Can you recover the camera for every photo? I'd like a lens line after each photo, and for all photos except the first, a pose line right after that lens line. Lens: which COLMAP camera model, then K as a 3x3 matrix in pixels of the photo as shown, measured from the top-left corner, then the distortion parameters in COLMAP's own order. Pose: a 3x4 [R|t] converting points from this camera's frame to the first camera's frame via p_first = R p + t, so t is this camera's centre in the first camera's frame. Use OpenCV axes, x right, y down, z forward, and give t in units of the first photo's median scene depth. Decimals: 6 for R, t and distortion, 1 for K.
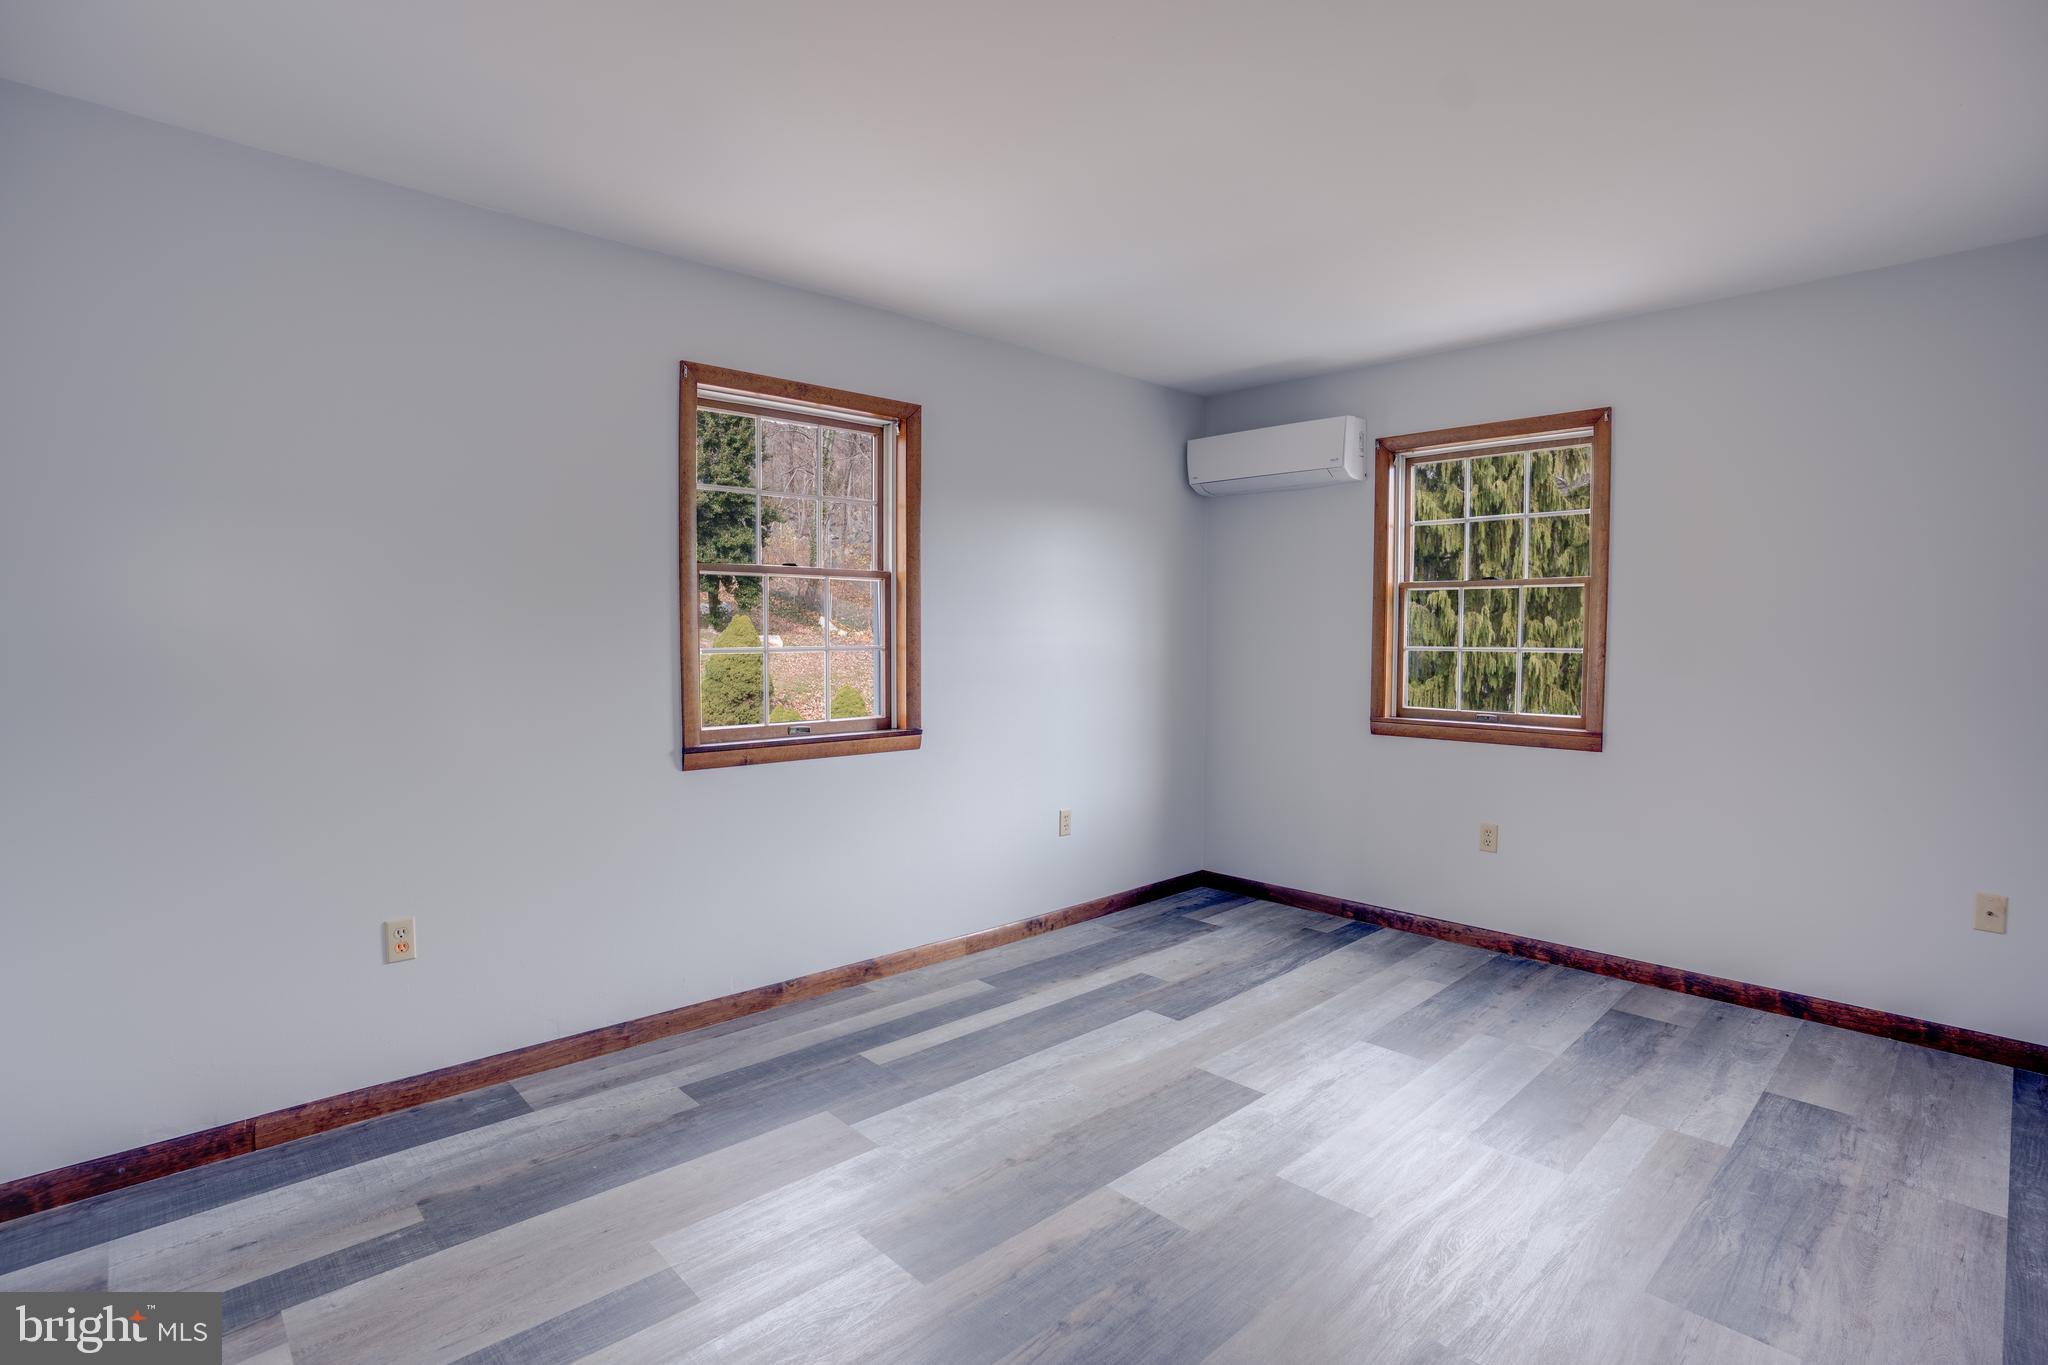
lens RADIAL K [[998.6, 0, 1024.0], [0, 998.6, 682.5], [0, 0, 1]] dist [-0.085376, 0.036124]
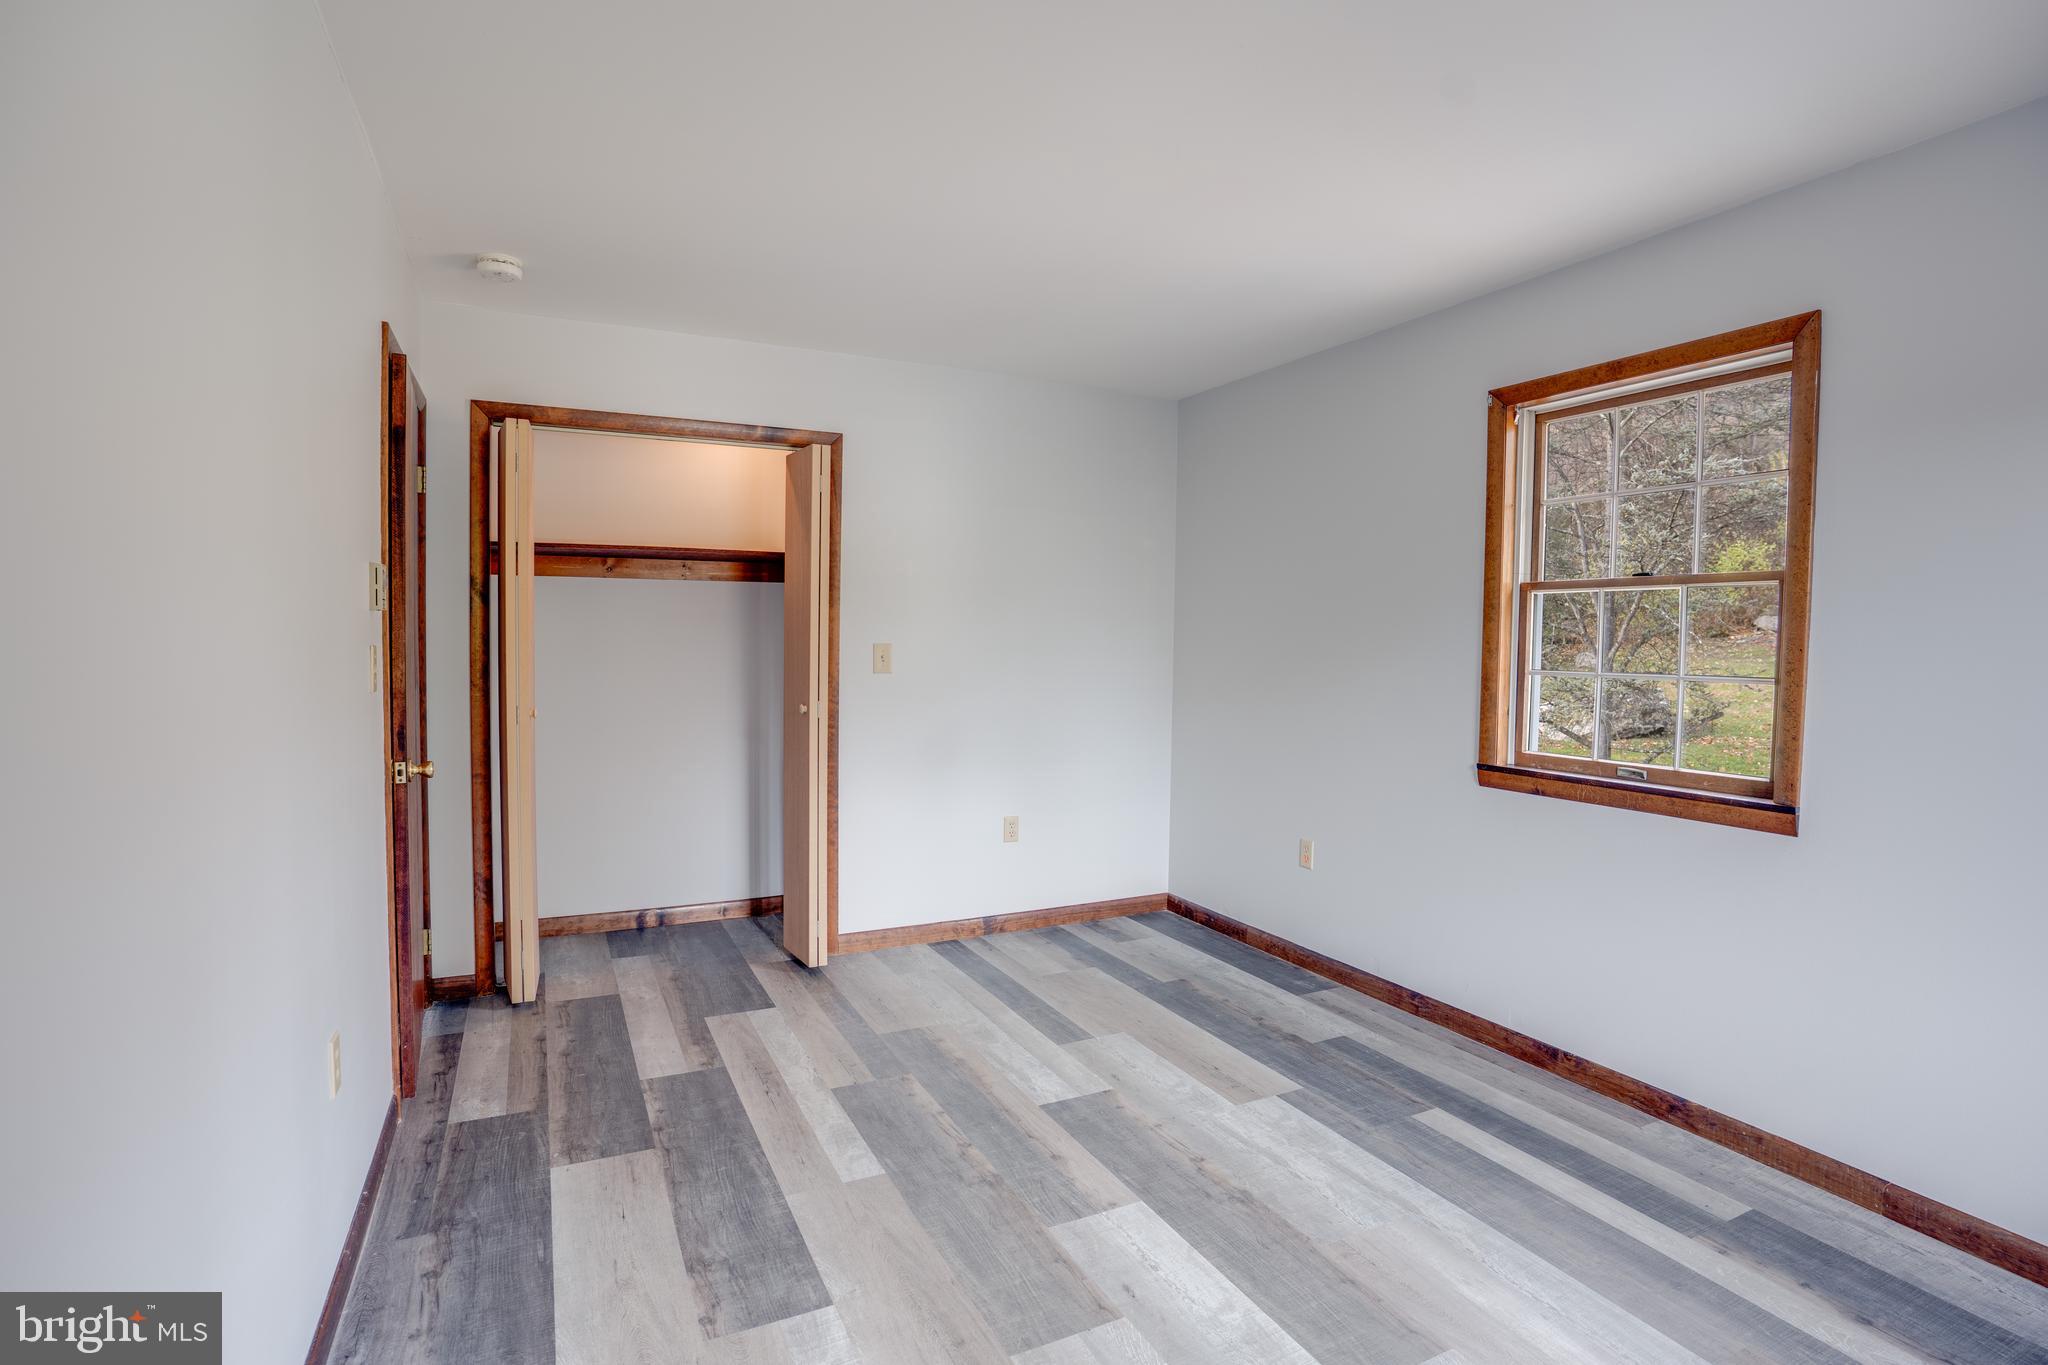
lens RADIAL K [[998.6, 0, 1024.0], [0, 998.6, 682.5], [0, 0, 1]] dist [-0.085376, 0.036124]
pose [[-0.298442, 0.032428, -0.953877, 0.853098], [-0.063624, 0.996524, 0.053784, -0.047926], [0.952305, 0.076741, -0.295341, 0.921790]]
